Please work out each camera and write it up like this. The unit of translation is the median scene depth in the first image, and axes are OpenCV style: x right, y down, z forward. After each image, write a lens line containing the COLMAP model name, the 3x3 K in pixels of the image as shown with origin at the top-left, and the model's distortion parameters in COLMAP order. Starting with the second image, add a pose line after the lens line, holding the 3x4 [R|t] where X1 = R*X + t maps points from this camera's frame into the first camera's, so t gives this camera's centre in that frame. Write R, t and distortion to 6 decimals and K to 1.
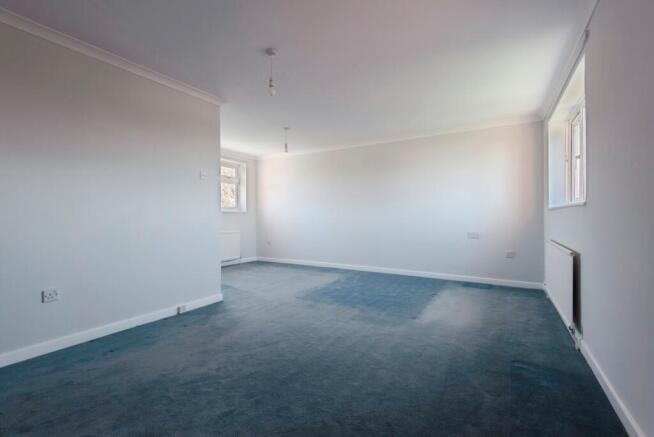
lens RADIAL K [[296.7, 0, 328.6], [0, 296.7, 213.8], [0, 0, 1]] dist [-0.001324, -0.000530]
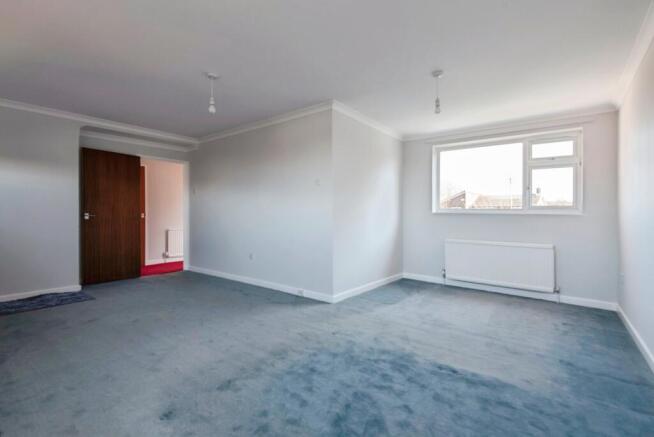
lens RADIAL K [[296.7, 0, 329.1], [0, 296.7, 219.1], [0, 0, 1]] dist [-0.001324, -0.000530]
pose [[-0.143965, 0.010470, -0.989527, 0.481238], [-0.005712, 0.999919, 0.011411, -0.001426], [0.989566, 0.007295, -0.143894, 0.874414]]
